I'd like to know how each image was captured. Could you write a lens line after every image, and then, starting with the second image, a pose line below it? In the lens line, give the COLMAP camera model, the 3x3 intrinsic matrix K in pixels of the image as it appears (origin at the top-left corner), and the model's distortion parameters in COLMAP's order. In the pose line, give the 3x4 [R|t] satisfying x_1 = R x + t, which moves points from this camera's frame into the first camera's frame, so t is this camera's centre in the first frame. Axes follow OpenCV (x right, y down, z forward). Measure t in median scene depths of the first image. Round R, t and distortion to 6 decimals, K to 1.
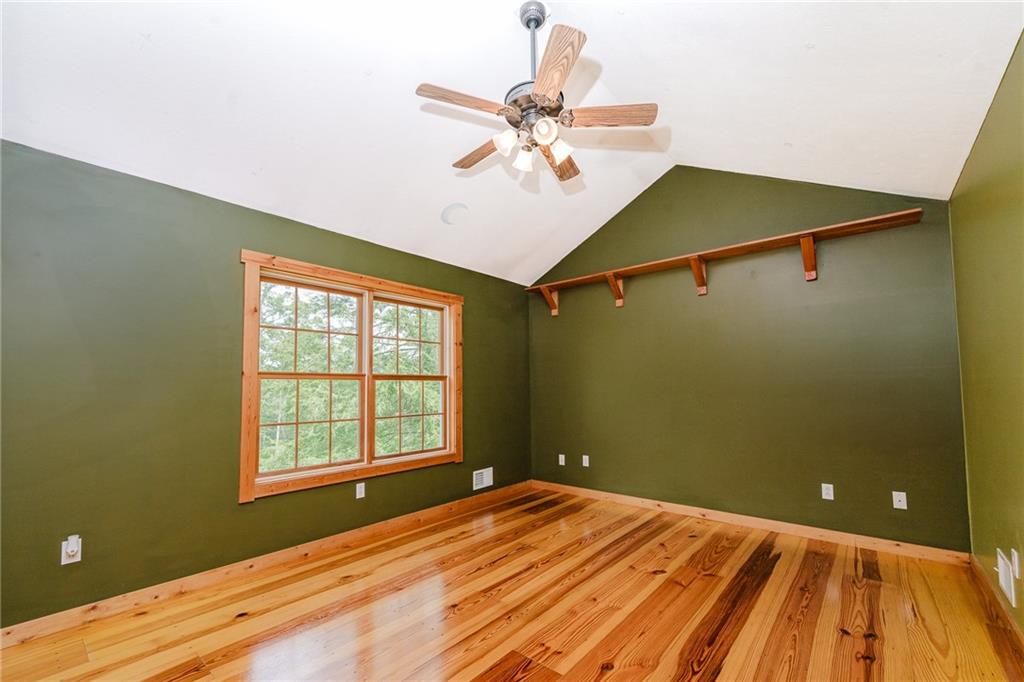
lens RADIAL K [[420.6, 0, 512.1], [0, 420.6, 363.6], [0, 0, 1]] dist [-0.002160, -0.000226]
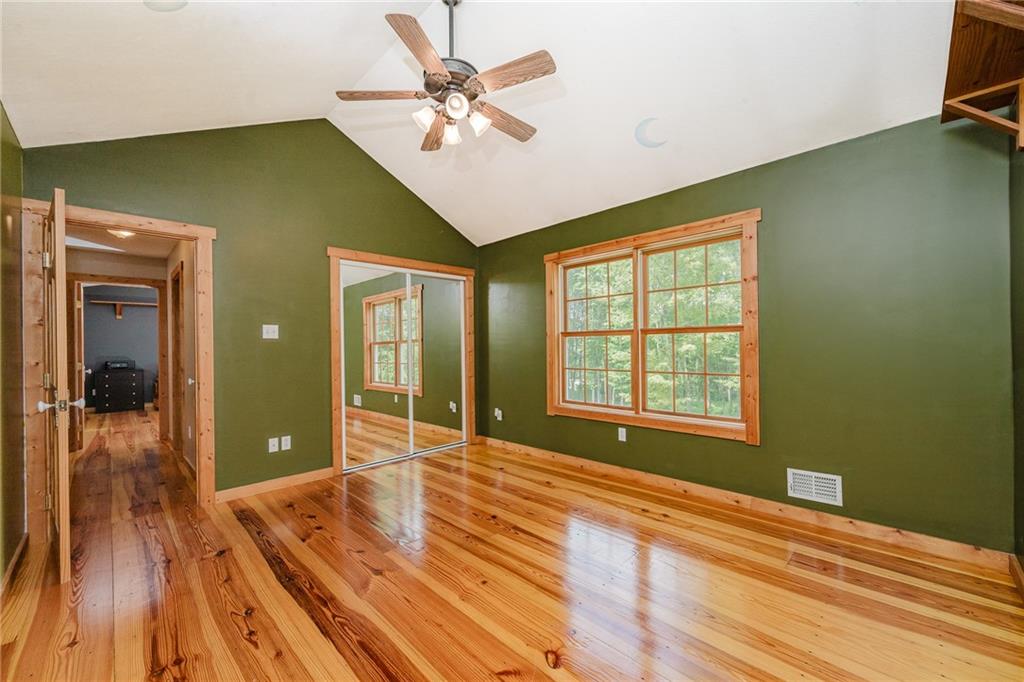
lens RADIAL K [[403.6, 0, 512.0], [0, 403.6, 341.0], [0, 0, 1]] dist [0.000420, 0.000058]
pose [[-0.076810, -0.000296, -0.997046, 0.754895], [0.071599, 0.997417, -0.005812, 0.041428], [0.994472, -0.071834, -0.076591, 0.836646]]
